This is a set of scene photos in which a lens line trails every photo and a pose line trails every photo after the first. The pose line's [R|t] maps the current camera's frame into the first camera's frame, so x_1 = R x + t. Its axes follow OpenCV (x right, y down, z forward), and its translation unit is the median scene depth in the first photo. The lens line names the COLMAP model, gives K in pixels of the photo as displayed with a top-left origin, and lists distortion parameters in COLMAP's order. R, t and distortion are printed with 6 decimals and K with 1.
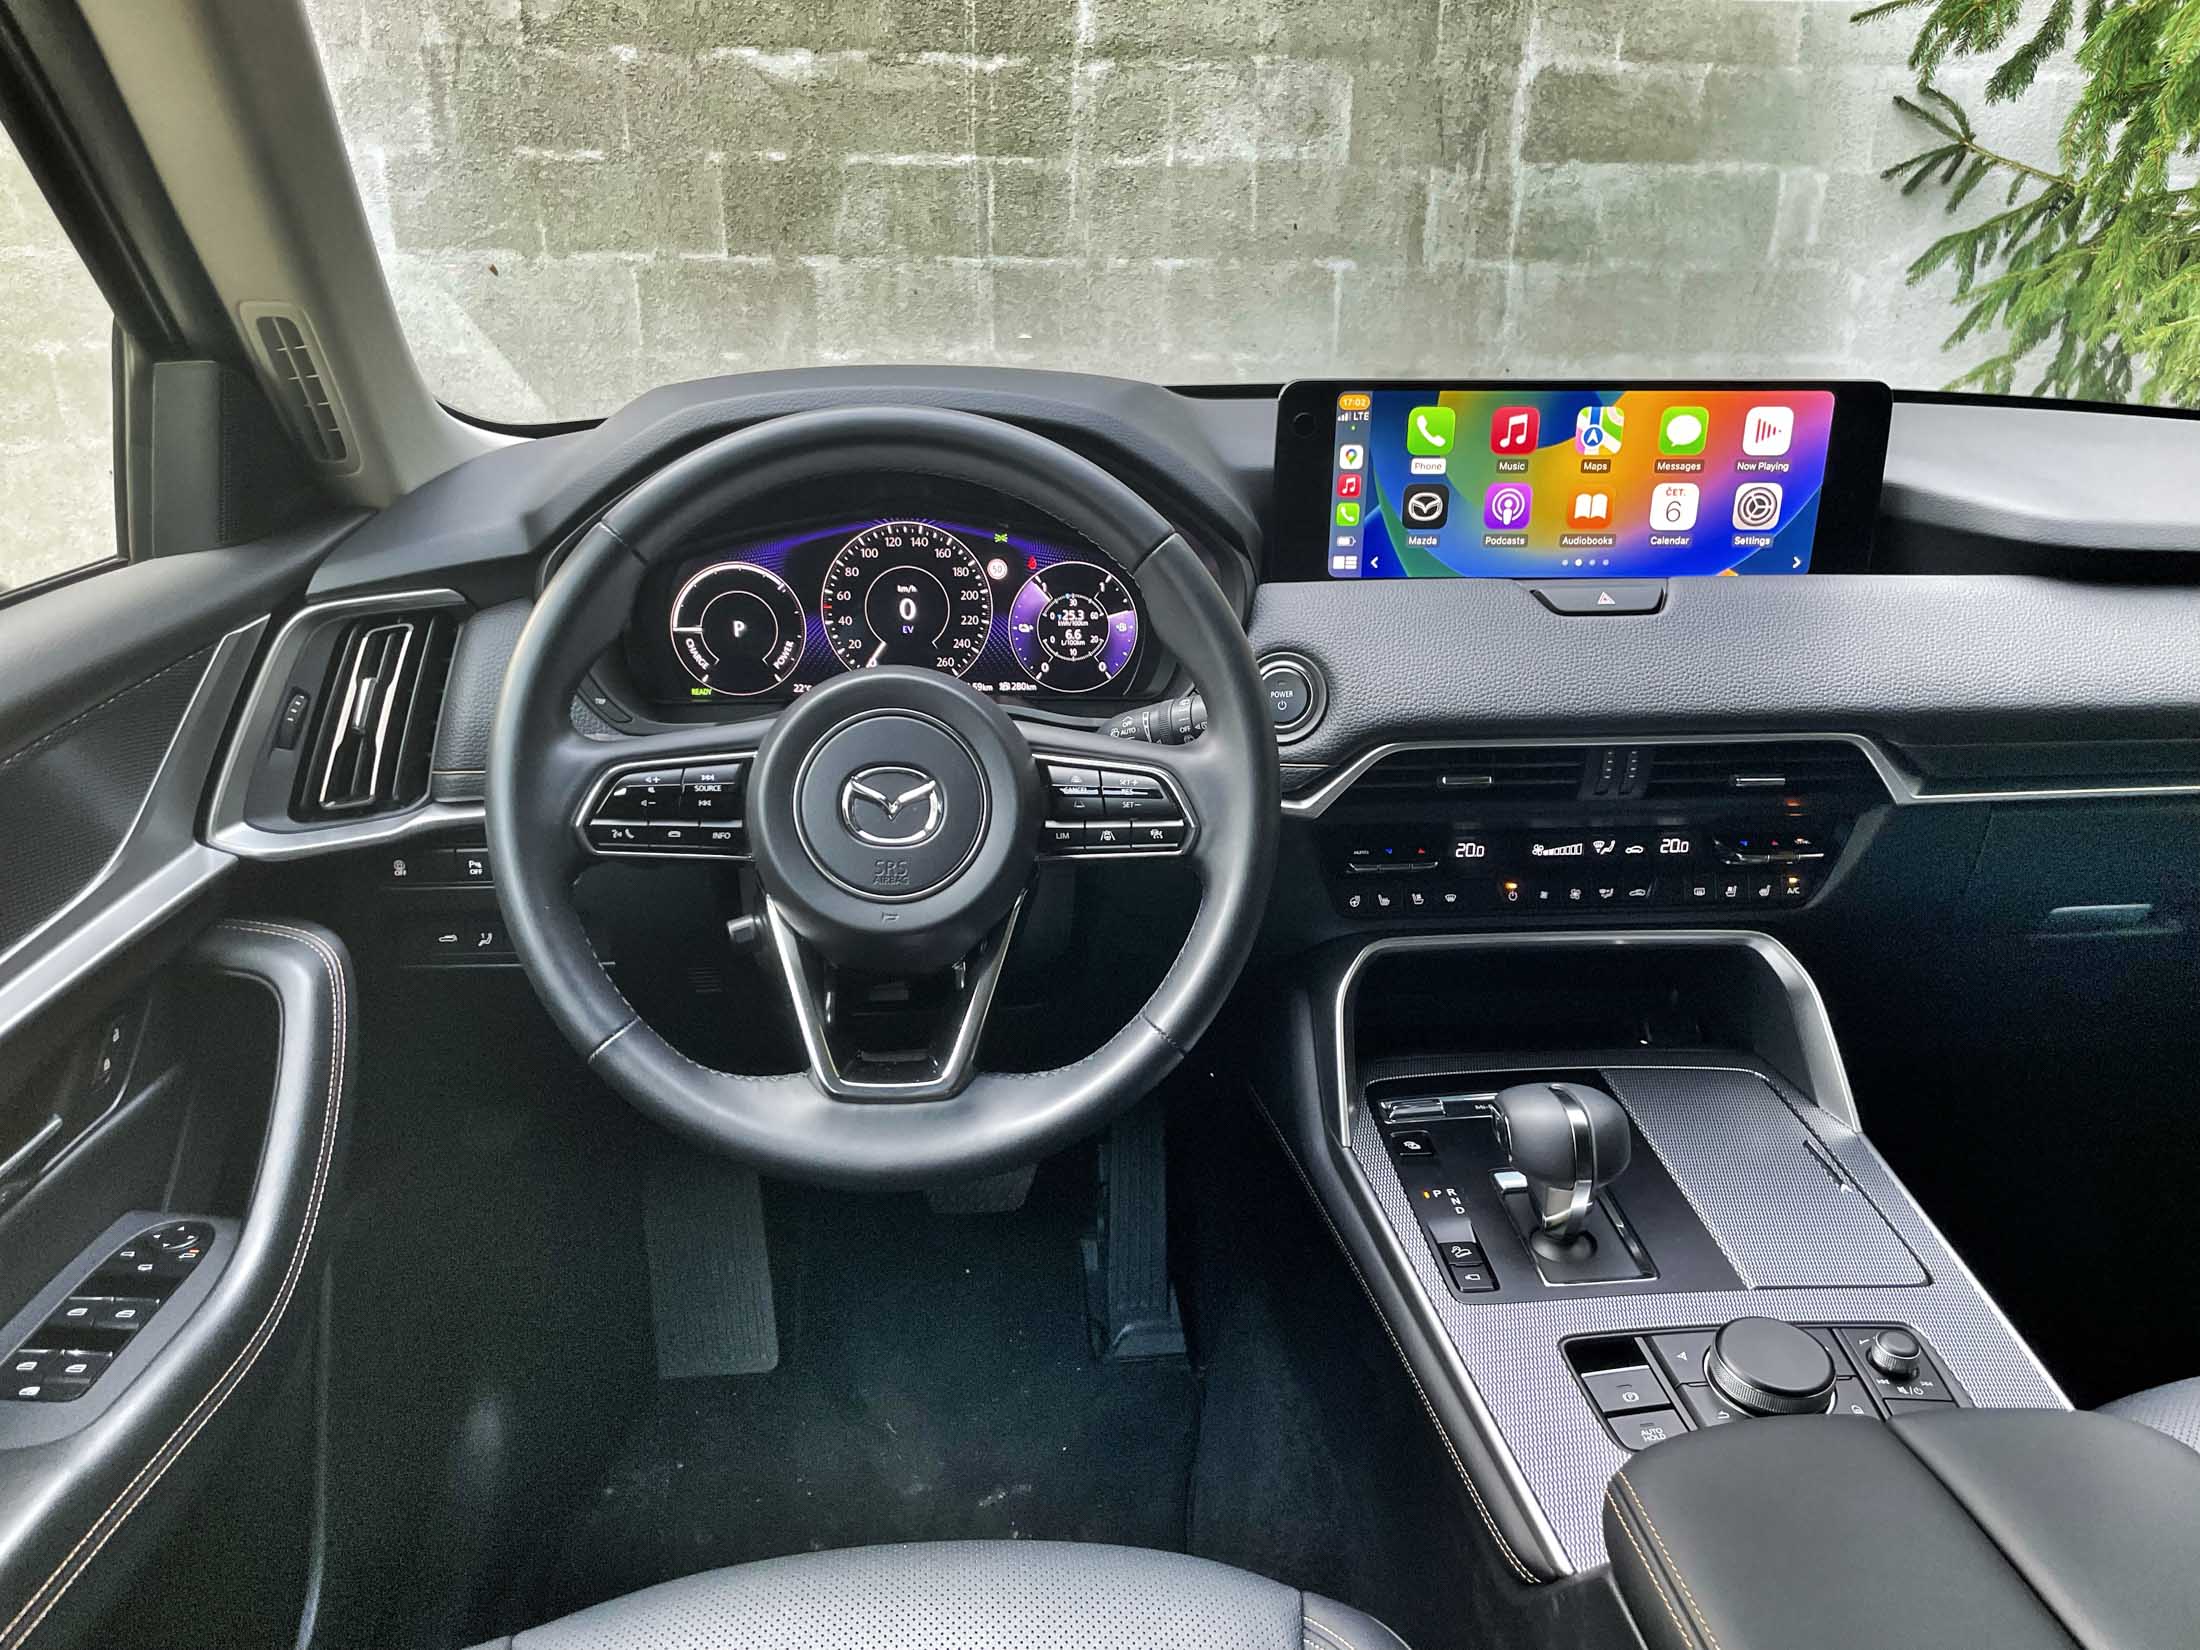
lens RADIAL K [[1696.1, 0, 1102.1], [0, 1696.1, 835.5], [0, 0, 1]] dist [0.082552, -0.112580]
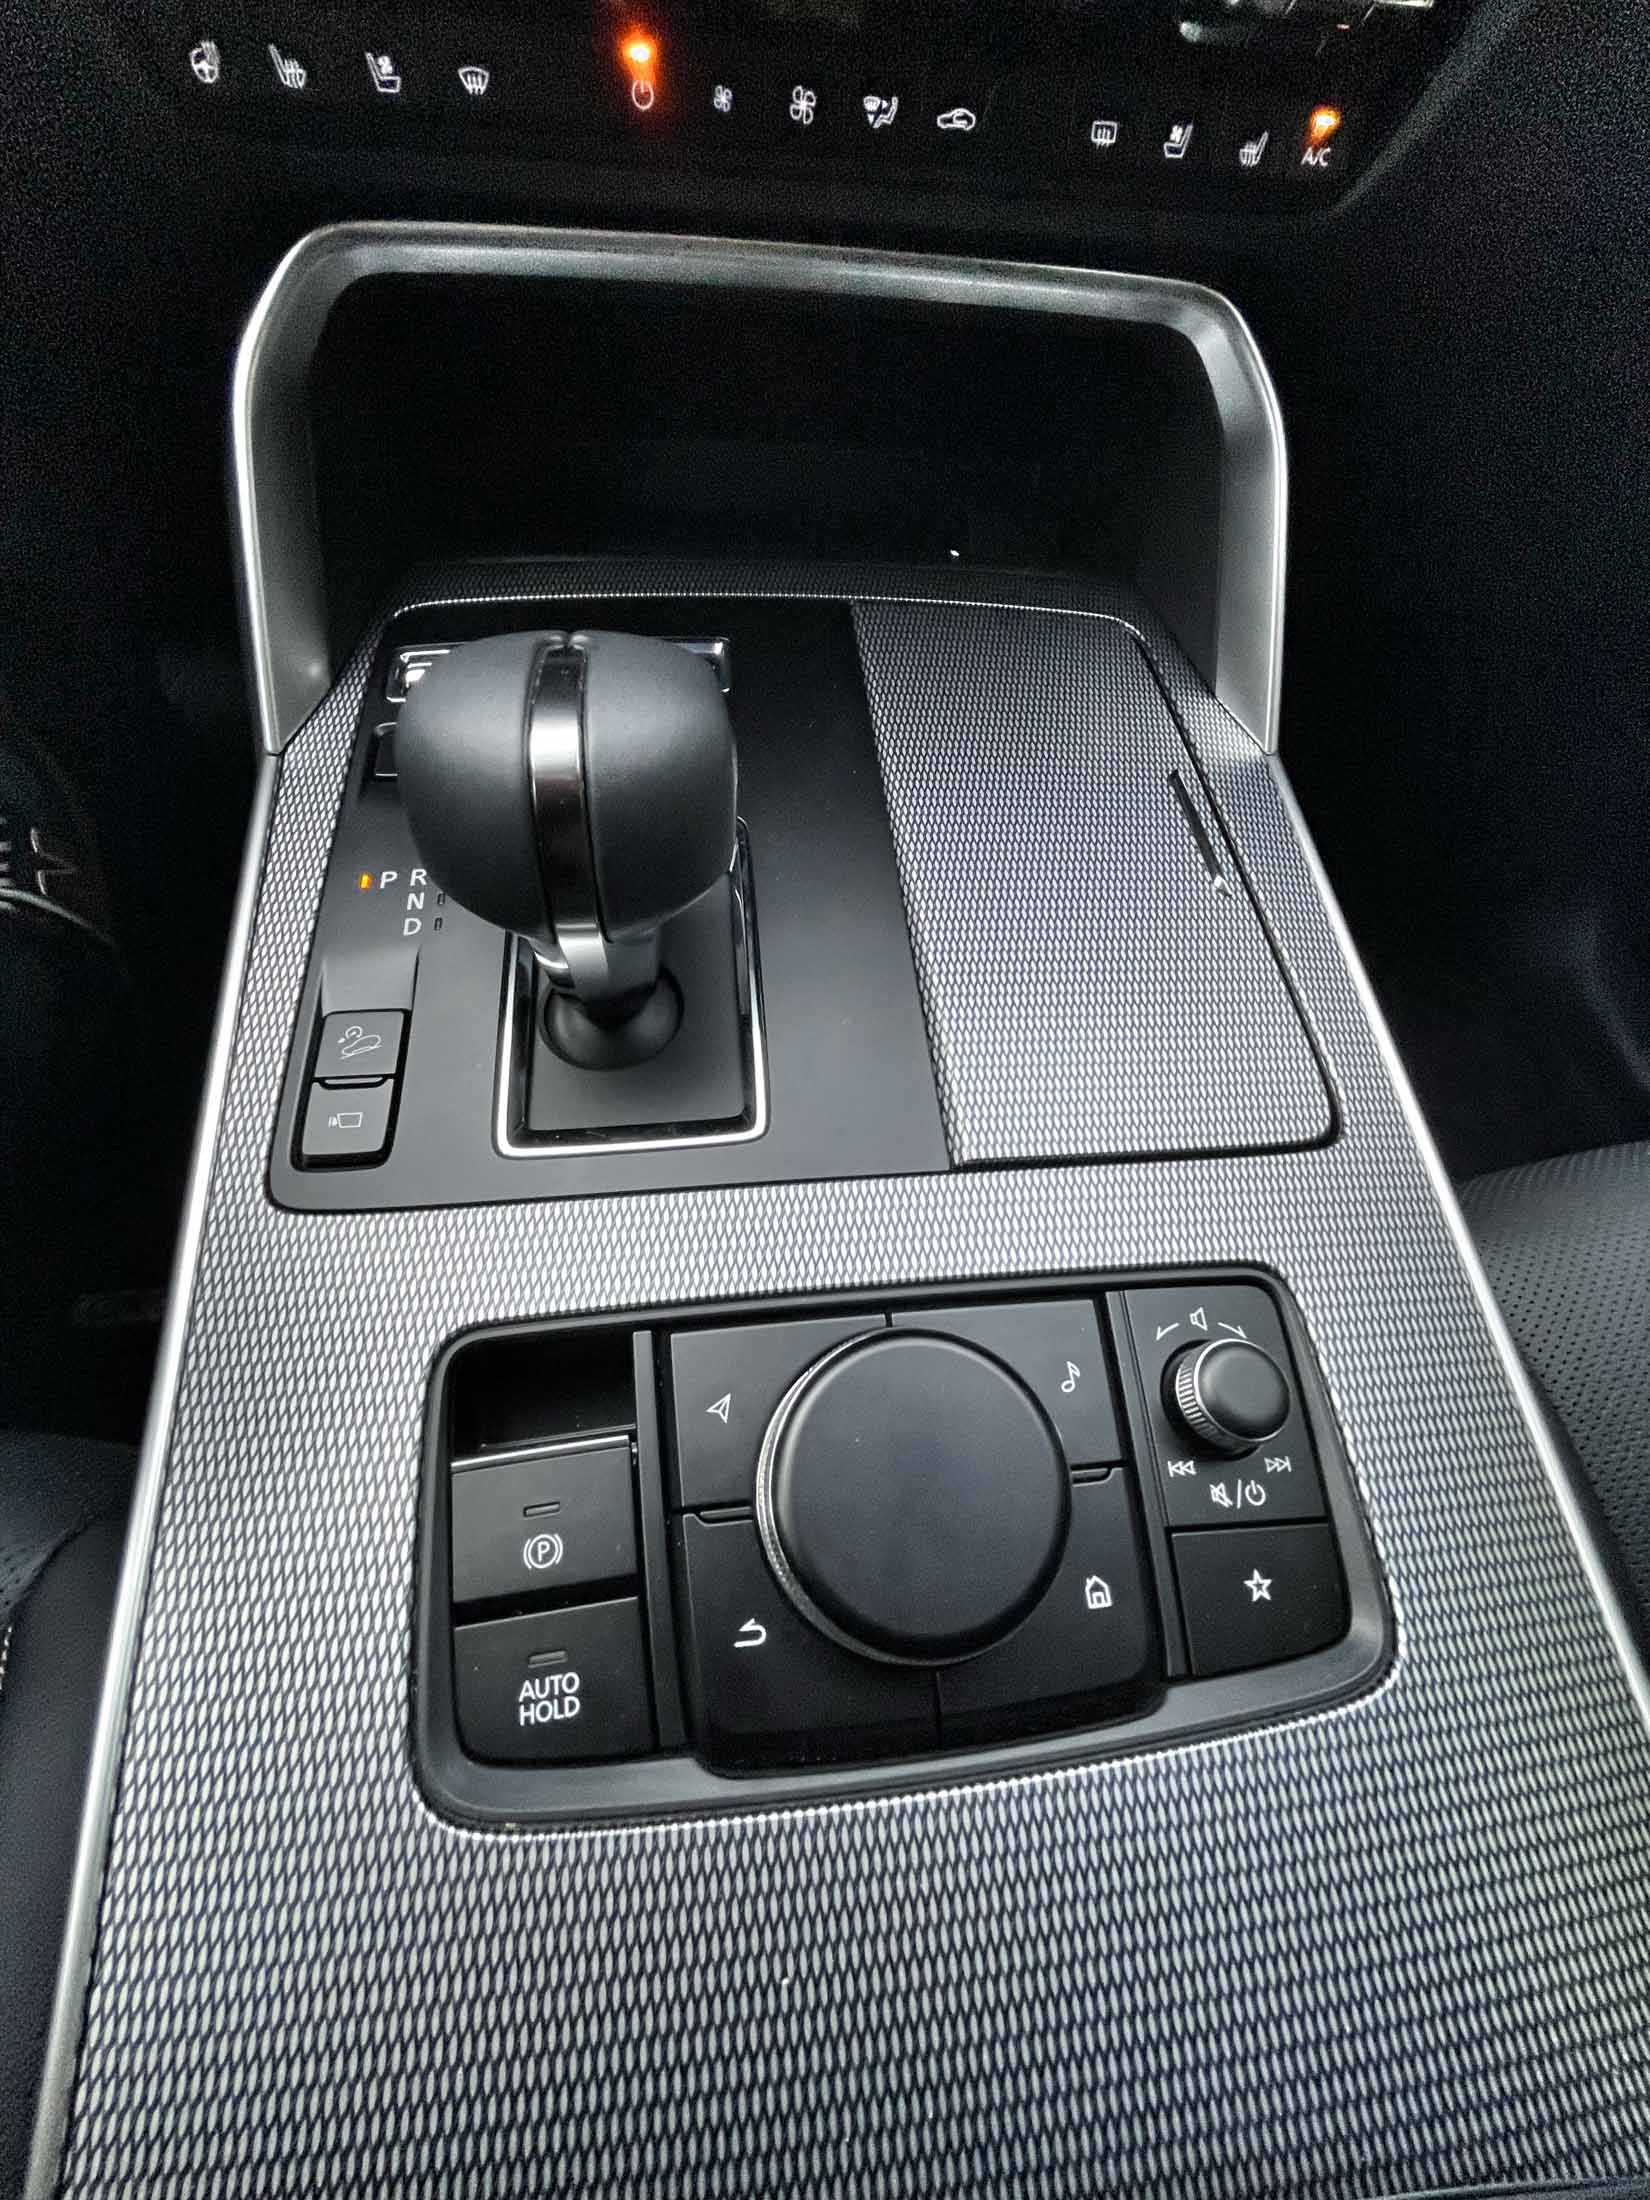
lens RADIAL K [[895.4, 0, 834.8], [0, 895.4, 1107.9], [0, 0, 1]] dist [-0.003543, 0.001224]
pose [[0.997640, 0.019937, 0.065698, 0.273677], [-0.055738, 0.793913, 0.605471, 0.093077], [-0.040088, -0.607704, 0.793151, 0.684529]]
